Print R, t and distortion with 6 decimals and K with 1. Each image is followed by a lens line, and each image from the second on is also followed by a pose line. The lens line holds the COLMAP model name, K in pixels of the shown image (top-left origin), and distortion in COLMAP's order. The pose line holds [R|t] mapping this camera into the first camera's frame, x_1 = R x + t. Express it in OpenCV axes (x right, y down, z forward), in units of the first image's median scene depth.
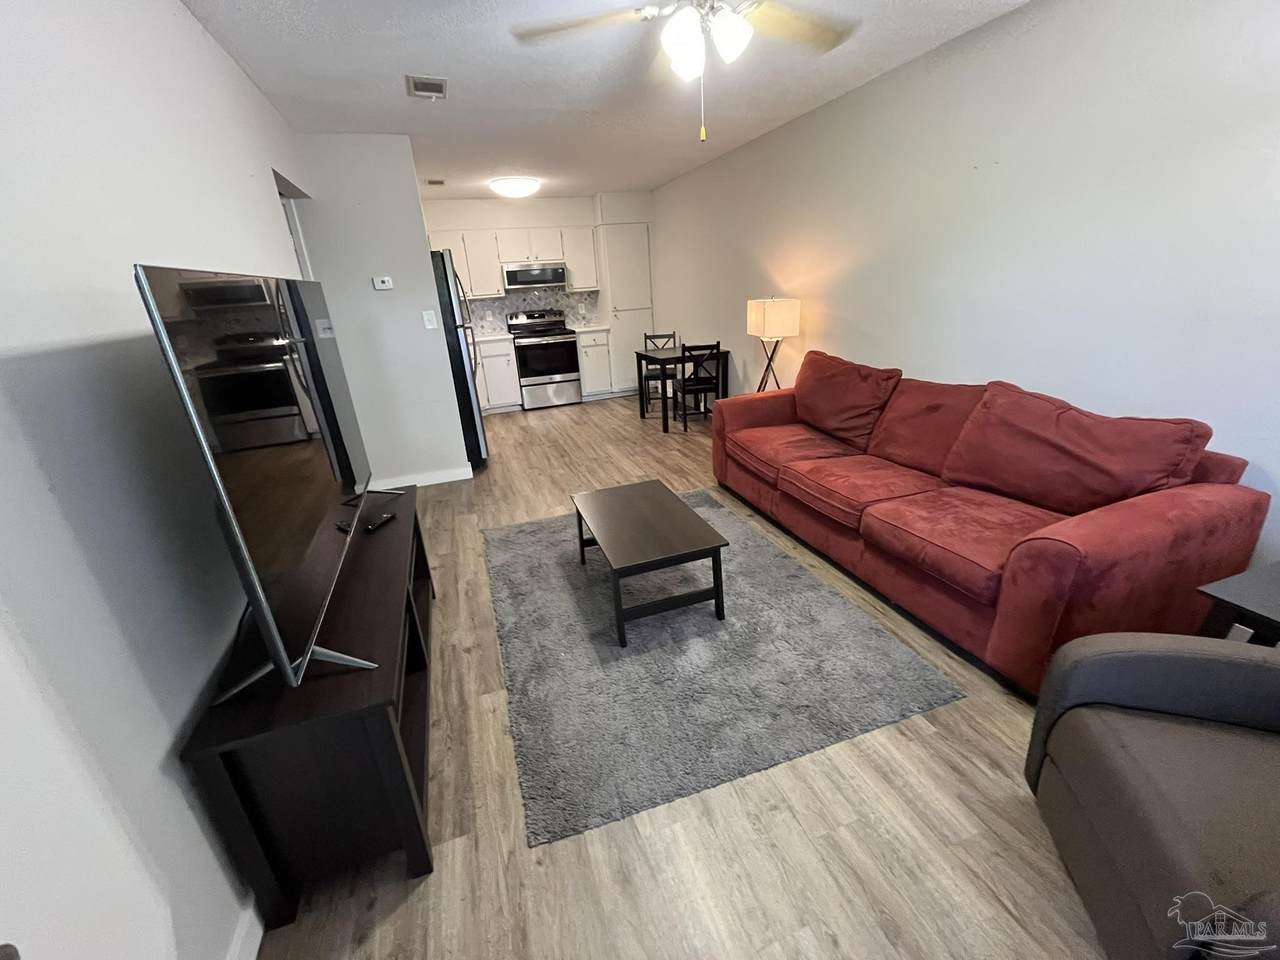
lens RADIAL K [[523.5, 0, 637.9], [0, 523.5, 477.9], [0, 0, 1]] dist [-0.003936, 0.000115]
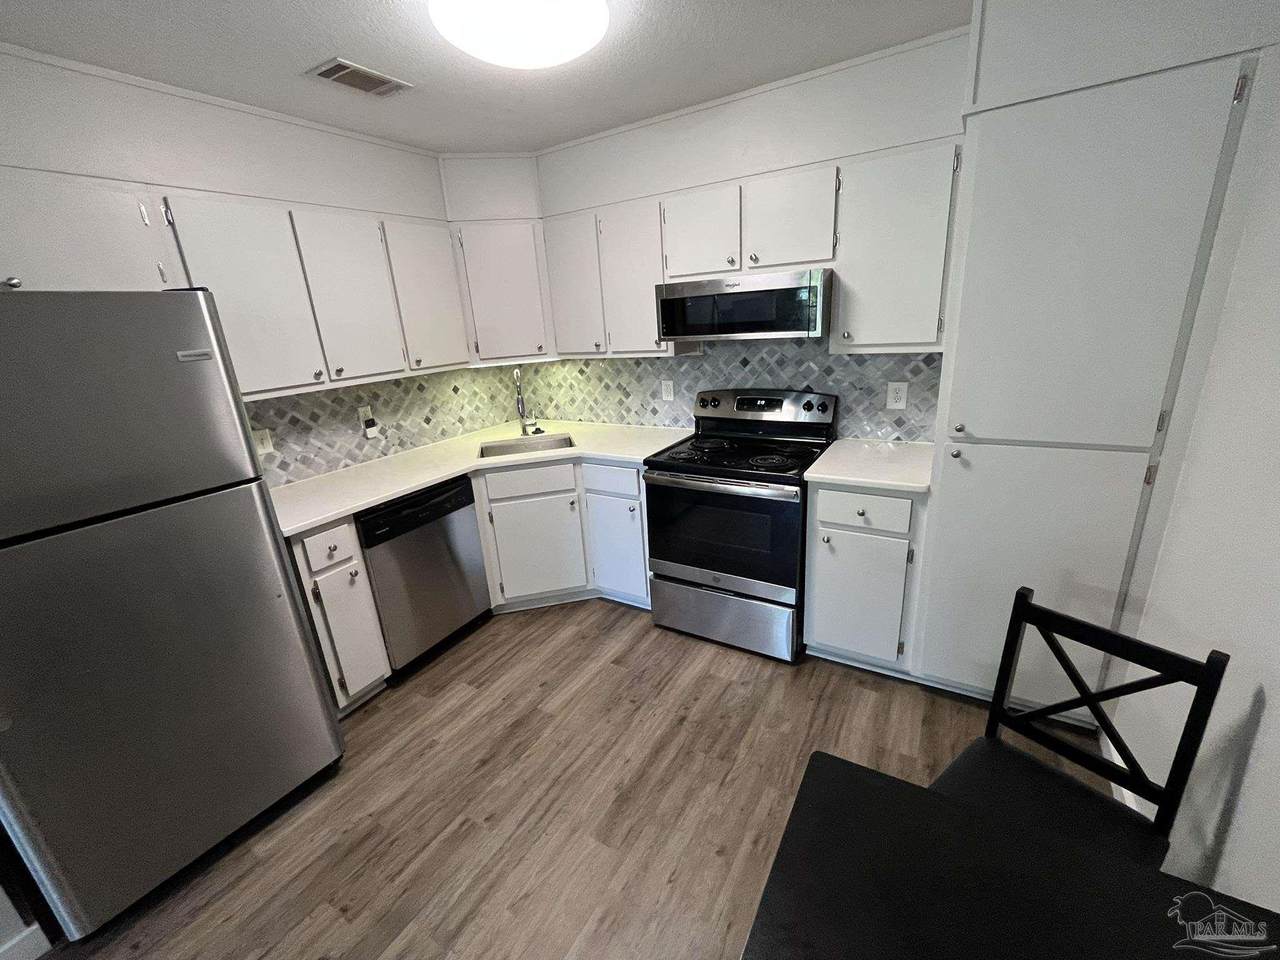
lens RADIAL K [[523.5, 0, 634.6], [0, 523.5, 478.7], [0, 0, 1]] dist [-0.003936, 0.000115]
pose [[0.629513, 0.255252, -0.733866, 0.058458], [-0.246920, 0.961257, 0.122534, -0.307813], [0.736711, 0.104070, 0.668151, 0.733844]]
